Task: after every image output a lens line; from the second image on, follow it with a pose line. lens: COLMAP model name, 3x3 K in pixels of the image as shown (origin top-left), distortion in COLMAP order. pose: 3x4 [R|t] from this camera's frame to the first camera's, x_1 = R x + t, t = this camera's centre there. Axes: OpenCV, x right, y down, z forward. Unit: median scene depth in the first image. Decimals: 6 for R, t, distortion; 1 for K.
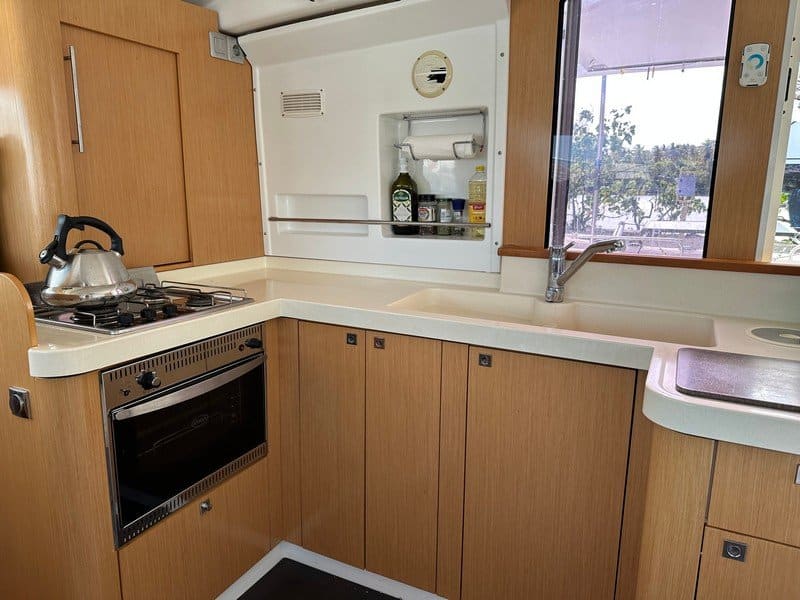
lens RADIAL K [[556.1, 0, 400.0], [0, 556.1, 300.0], [0, 0, 1]] dist [0.089623, -0.132109]
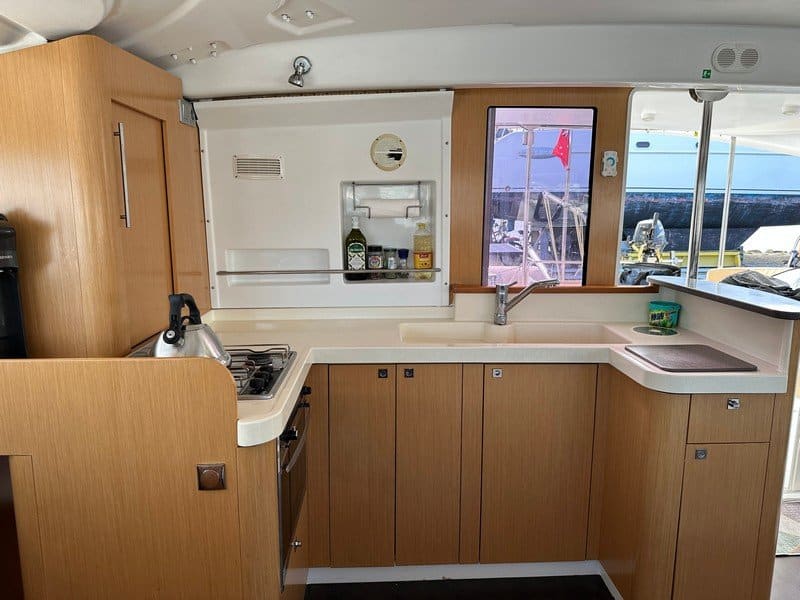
lens RADIAL K [[556.1, 0, 400.0], [0, 556.1, 300.0], [0, 0, 1]] dist [0.089623, -0.132109]
pose [[0.870364, -0.087855, 0.484508, -0.518843], [0.103725, 0.994588, -0.005984, -0.063979], [-0.481360, 0.055464, 0.874767, -0.069556]]
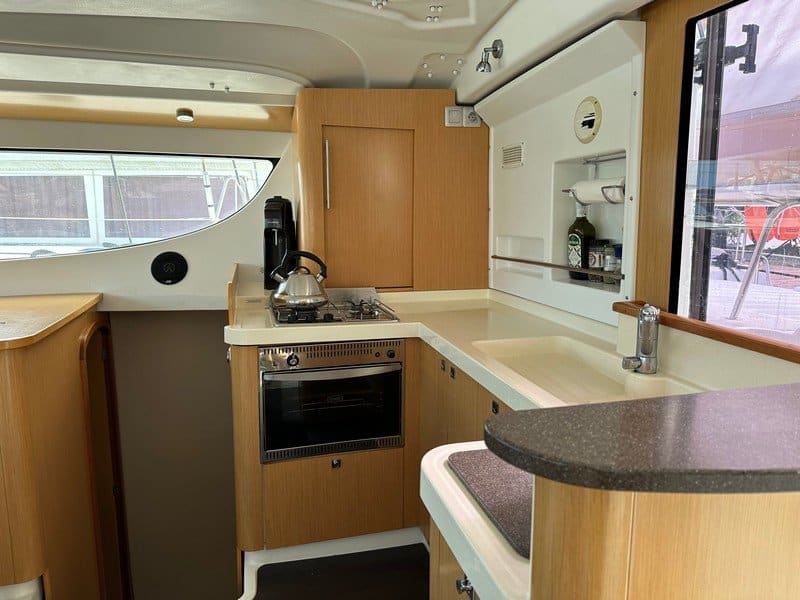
lens RADIAL K [[556.1, 0, 400.0], [0, 556.1, 300.0], [0, 0, 1]] dist [0.089623, -0.132109]
pose [[0.671090, 0.109442, -0.733253, 0.560129], [-0.144420, 0.989395, 0.015496, -0.055664], [0.727173, 0.095497, 0.679779, 0.117464]]
